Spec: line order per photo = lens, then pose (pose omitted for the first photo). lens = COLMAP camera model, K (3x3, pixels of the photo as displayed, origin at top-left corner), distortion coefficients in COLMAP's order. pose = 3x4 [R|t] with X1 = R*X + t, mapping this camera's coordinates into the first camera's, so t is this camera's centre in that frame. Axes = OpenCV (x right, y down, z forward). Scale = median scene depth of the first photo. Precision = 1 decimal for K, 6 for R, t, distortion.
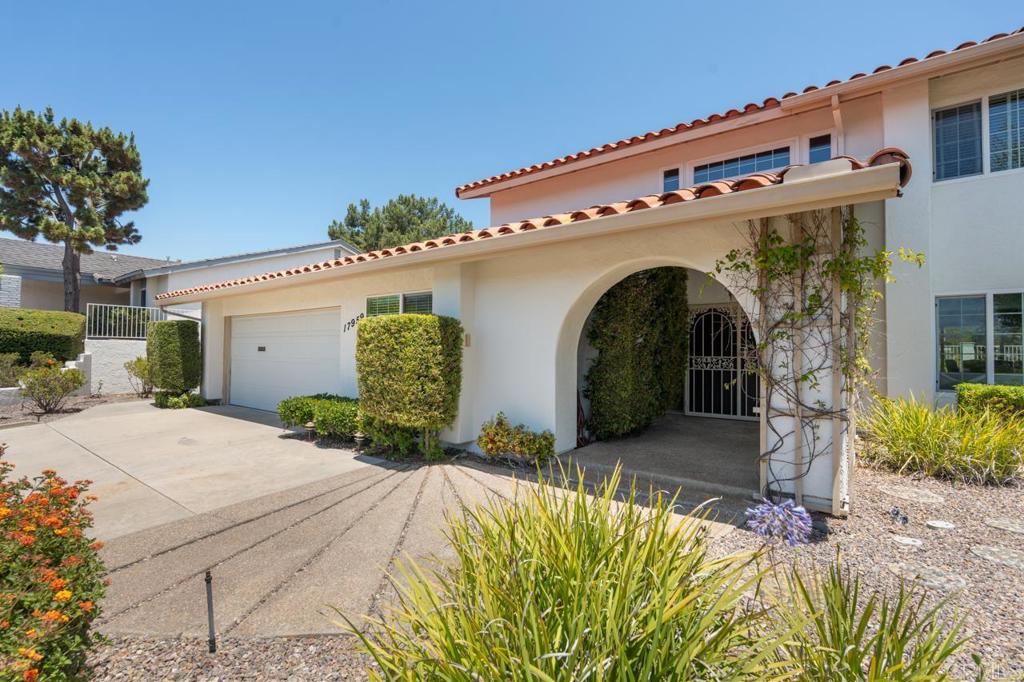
lens RADIAL K [[468.6, 0, 512.0], [0, 468.6, 341.0], [0, 0, 1]] dist [-0.001261, 0.000386]
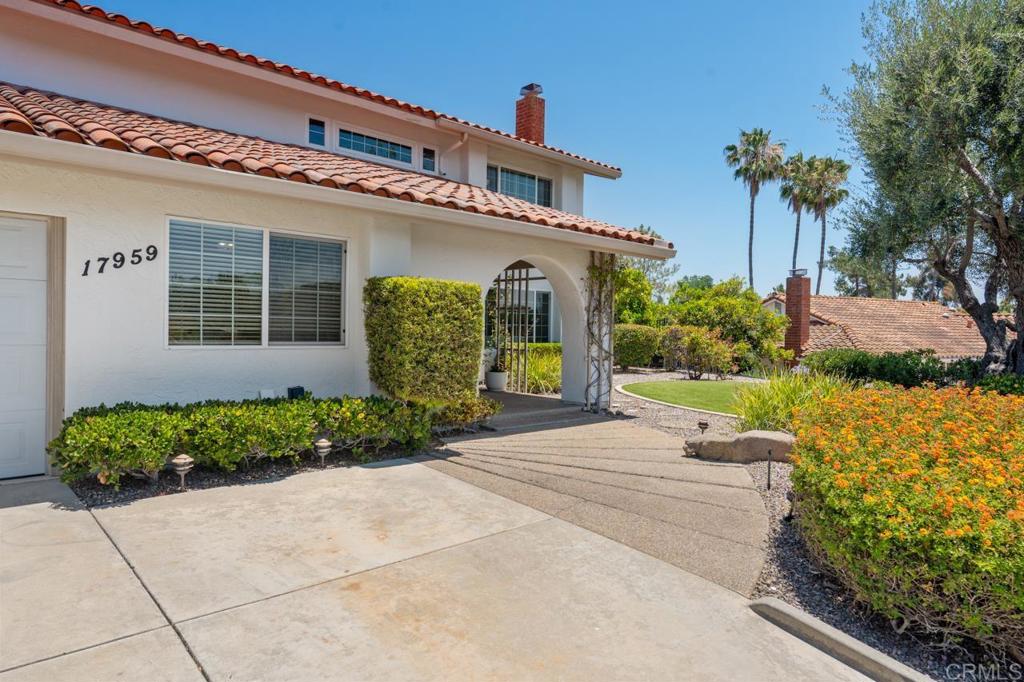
lens RADIAL K [[626.7, 0, 512.0], [0, 626.7, 341.0], [0, 0, 1]] dist [-0.000451, 0.000324]
pose [[0.169948, -0.024985, 0.985136, -0.503885], [-0.039722, 0.998692, 0.032181, 0.004940], [-0.984652, -0.044601, 0.168733, 0.252179]]
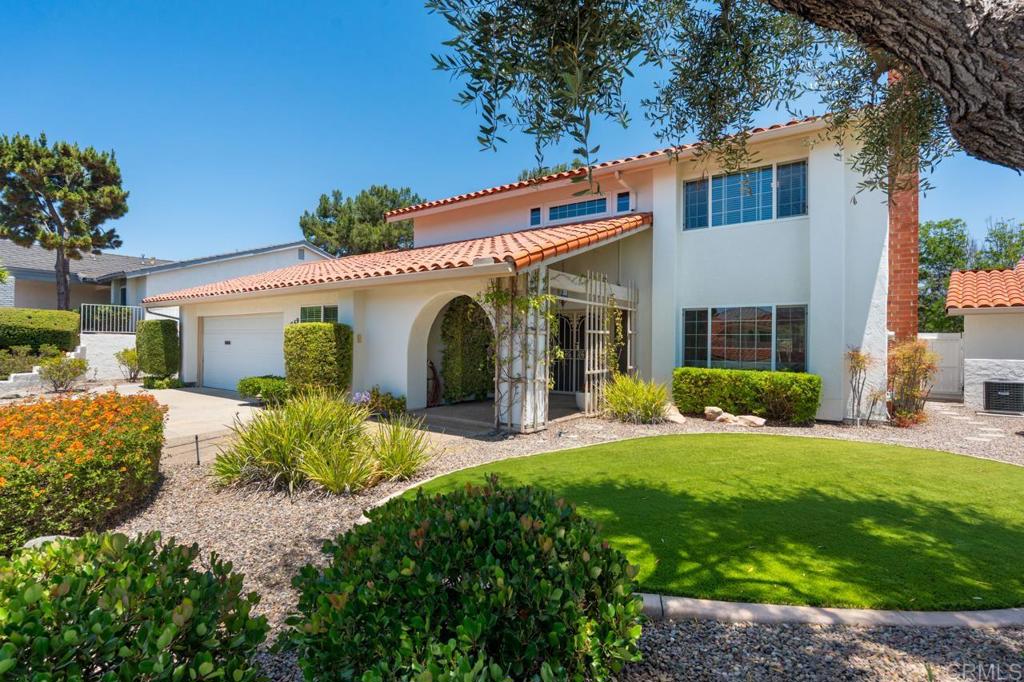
lens RADIAL K [[508.5, 0, 512.0], [0, 508.5, 341.0], [0, 0, 1]] dist [0.004228, -0.000005]
pose [[0.999984, 0.001680, 0.005487, 0.166175], [-0.001786, 0.999809, 0.019439, -0.011359], [-0.005453, -0.019449, 0.999796, -0.279924]]
